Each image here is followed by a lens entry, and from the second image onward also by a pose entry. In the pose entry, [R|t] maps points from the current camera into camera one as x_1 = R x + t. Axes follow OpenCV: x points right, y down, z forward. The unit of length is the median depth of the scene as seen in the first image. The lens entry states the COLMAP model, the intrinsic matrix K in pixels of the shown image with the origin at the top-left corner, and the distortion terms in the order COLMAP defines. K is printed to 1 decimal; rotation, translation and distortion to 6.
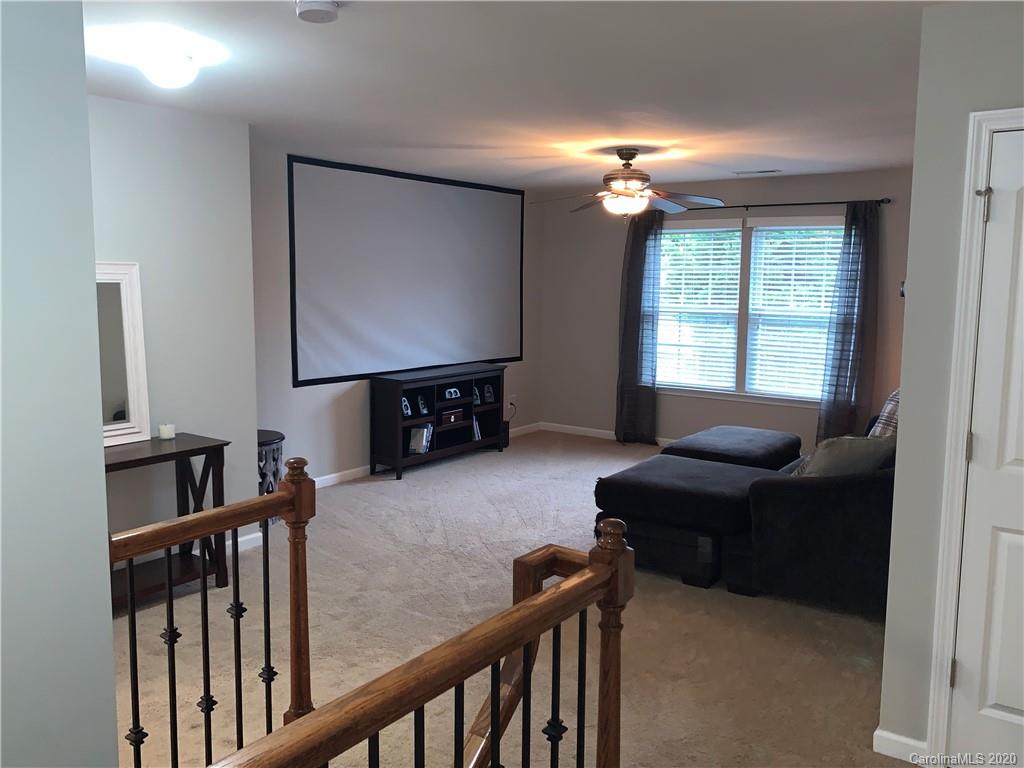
lens RADIAL K [[841.1, 0, 509.4], [0, 841.1, 368.1], [0, 0, 1]] dist [0.153981, -0.312807]
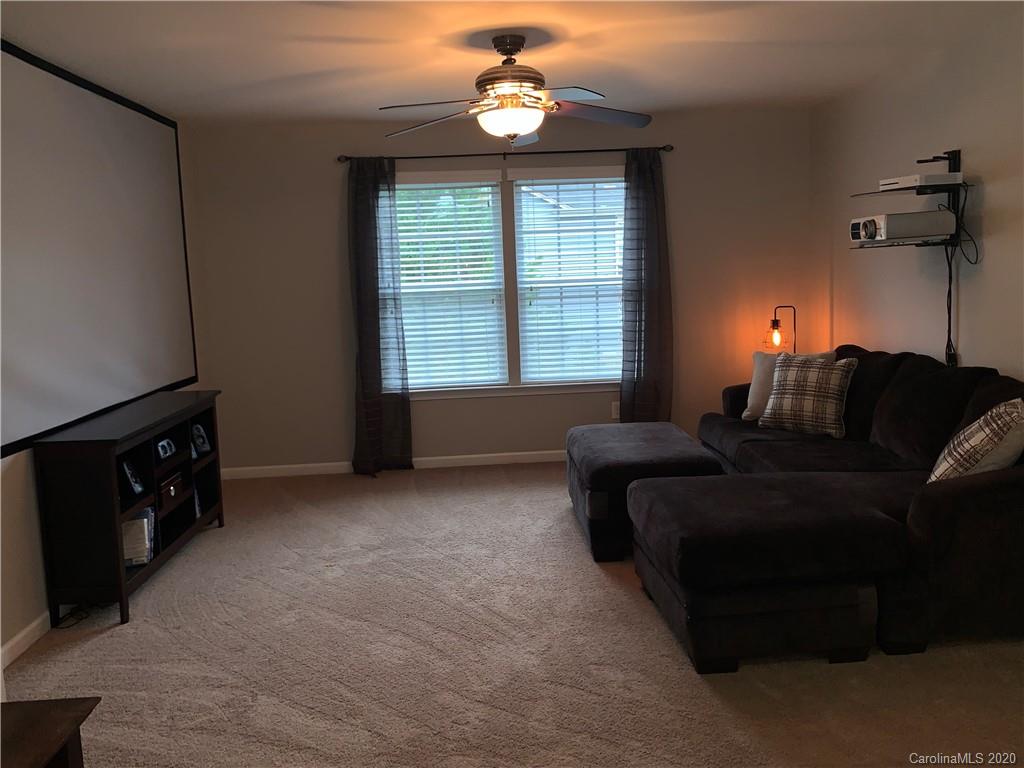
lens RADIAL K [[841.1, 0, 509.4], [0, 841.1, 368.1], [0, 0, 1]] dist [0.153981, -0.312807]
pose [[0.786735, -0.116301, 0.606236, -0.239597], [0.115922, 0.992454, 0.039958, -0.021933], [-0.606309, 0.038840, 0.794280, 0.388490]]
